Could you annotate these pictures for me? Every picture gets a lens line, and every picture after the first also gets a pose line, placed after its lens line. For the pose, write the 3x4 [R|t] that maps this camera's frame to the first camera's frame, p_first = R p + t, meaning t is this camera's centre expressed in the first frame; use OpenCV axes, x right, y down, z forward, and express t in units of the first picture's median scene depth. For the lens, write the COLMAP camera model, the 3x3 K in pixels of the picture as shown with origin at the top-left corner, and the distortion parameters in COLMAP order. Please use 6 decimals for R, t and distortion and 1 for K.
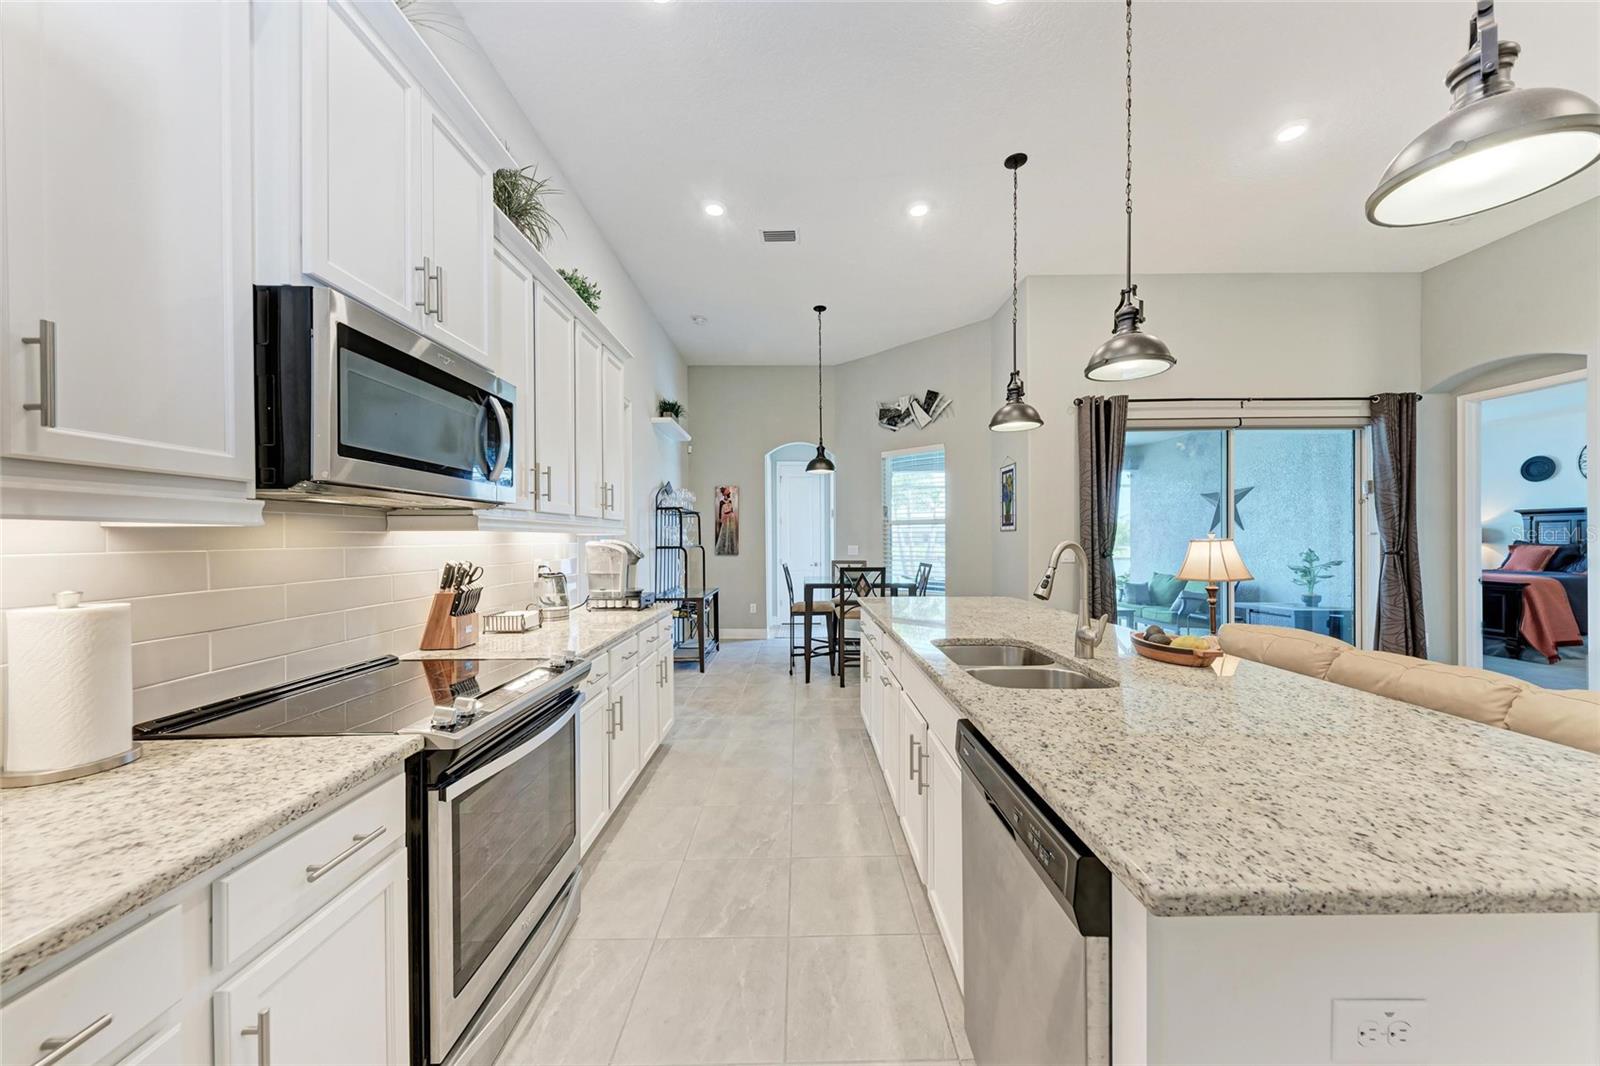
lens RADIAL K [[546.6, 0, 806.5], [0, 546.6, 540.4], [0, 0, 1]] dist [0.017204, -0.004461]
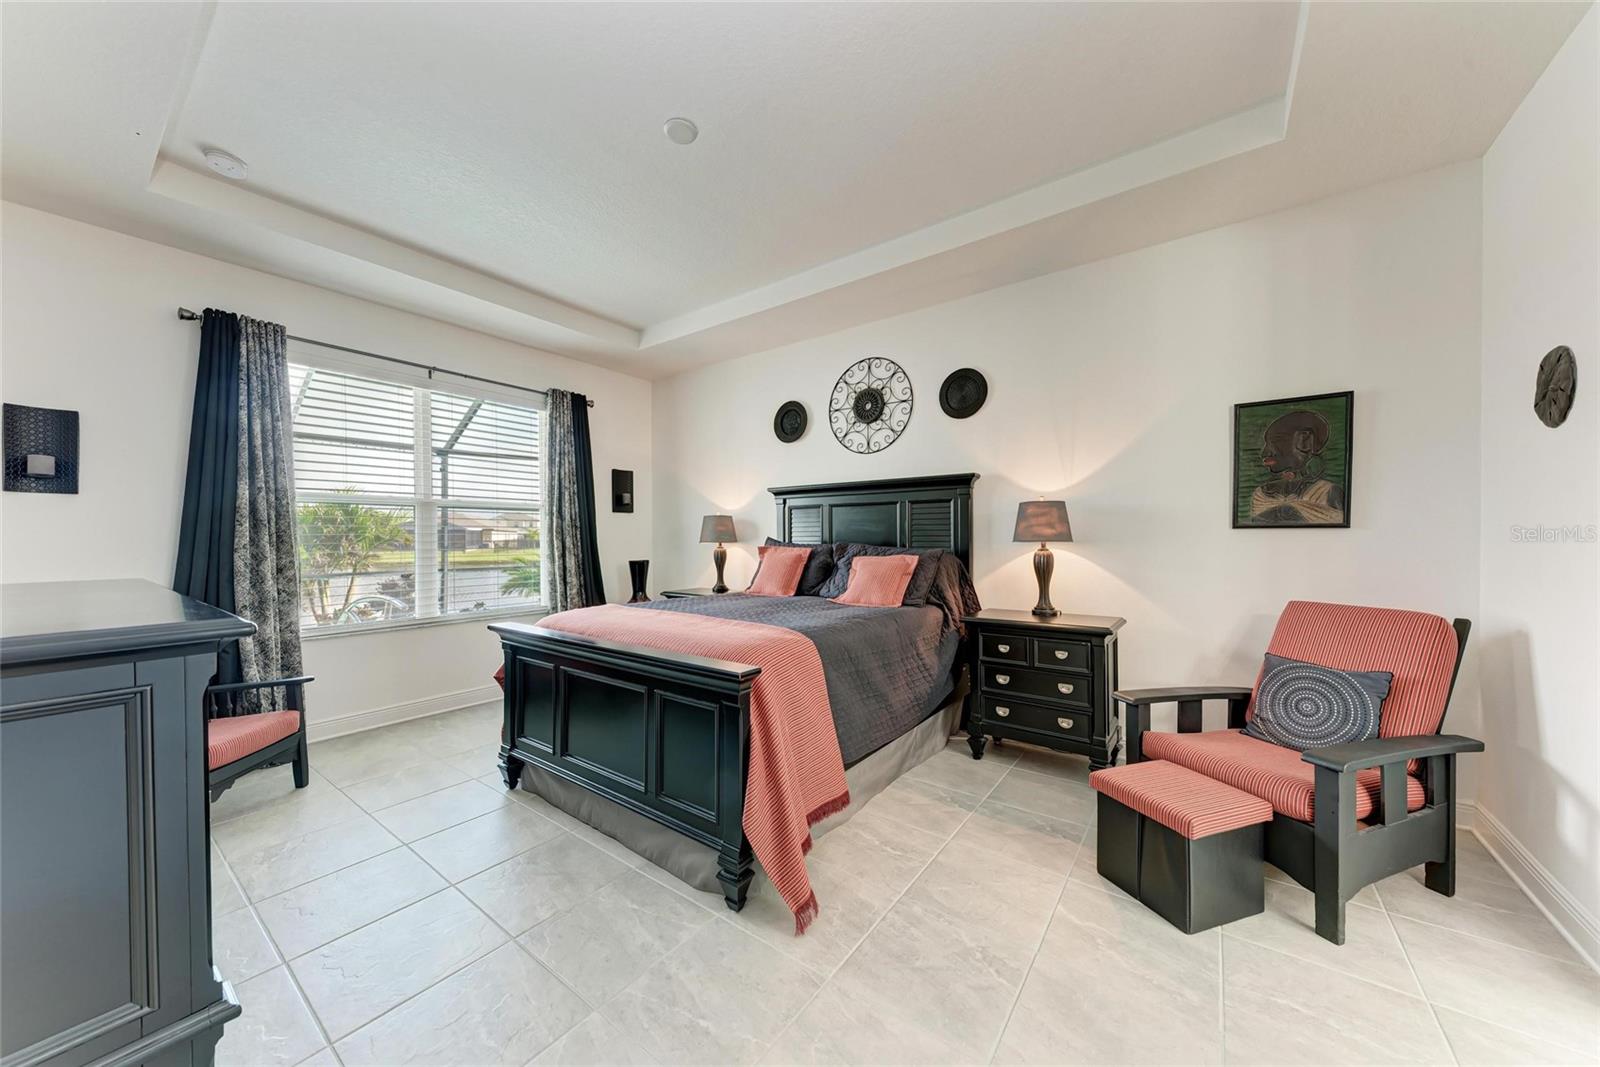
lens RADIAL K [[546.6, 0, 806.5], [0, 546.6, 540.9], [0, 0, 1]] dist [0.017204, -0.004461]
pose [[0.598957, -0.003123, 0.800775, 0.848394], [-0.000300, 0.999991, 0.004124, 0.000308], [-0.800781, -0.002710, 0.598951, 0.628376]]
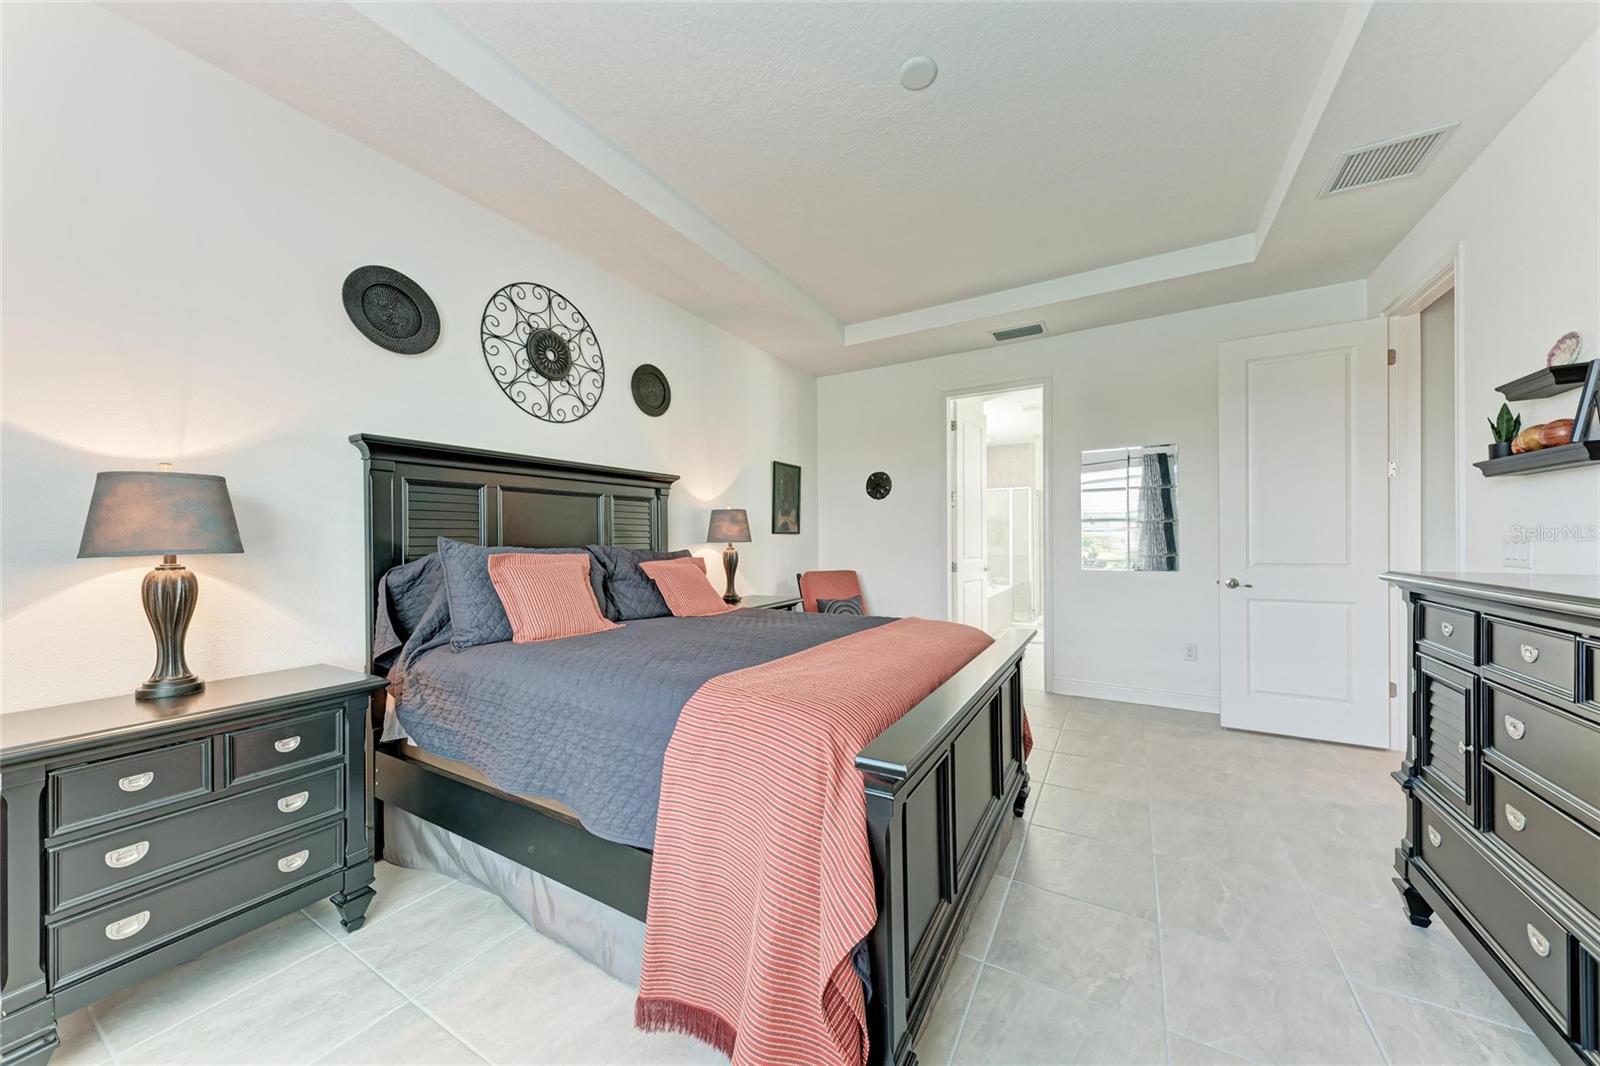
lens RADIAL K [[546.6, 0, 806.5], [0, 546.6, 540.4], [0, 0, 1]] dist [0.017204, -0.004461]
pose [[-0.857297, 0.008886, 0.514745, 0.969538], [0.010126, 0.999949, -0.000397, 0.001753], [-0.514722, 0.004872, -0.857343, 1.161196]]
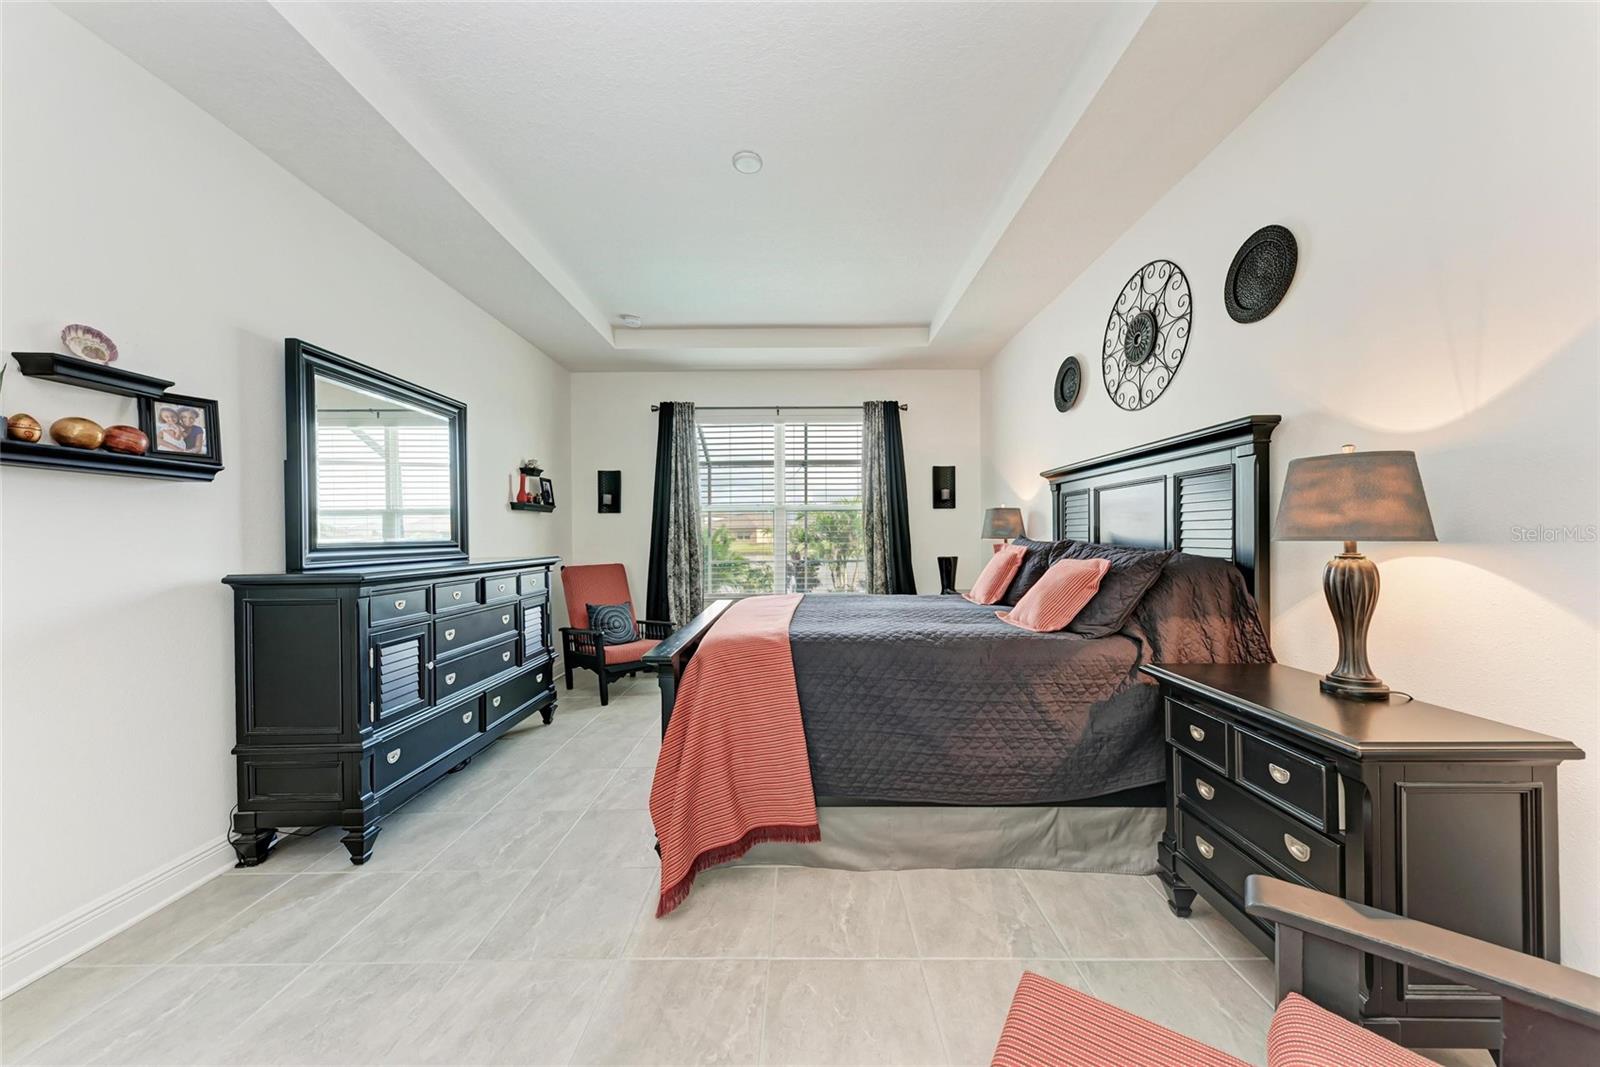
lens RADIAL K [[550.7, 0, 807.4], [0, 550.7, 536.9], [0, 0, 1]] dist [0.017158, -0.000005]
pose [[0.999985, -0.004123, -0.003524, 1.104186], [0.004138, 0.999983, 0.004189, -0.000304], [0.003506, -0.004204, 0.999985, 0.525174]]
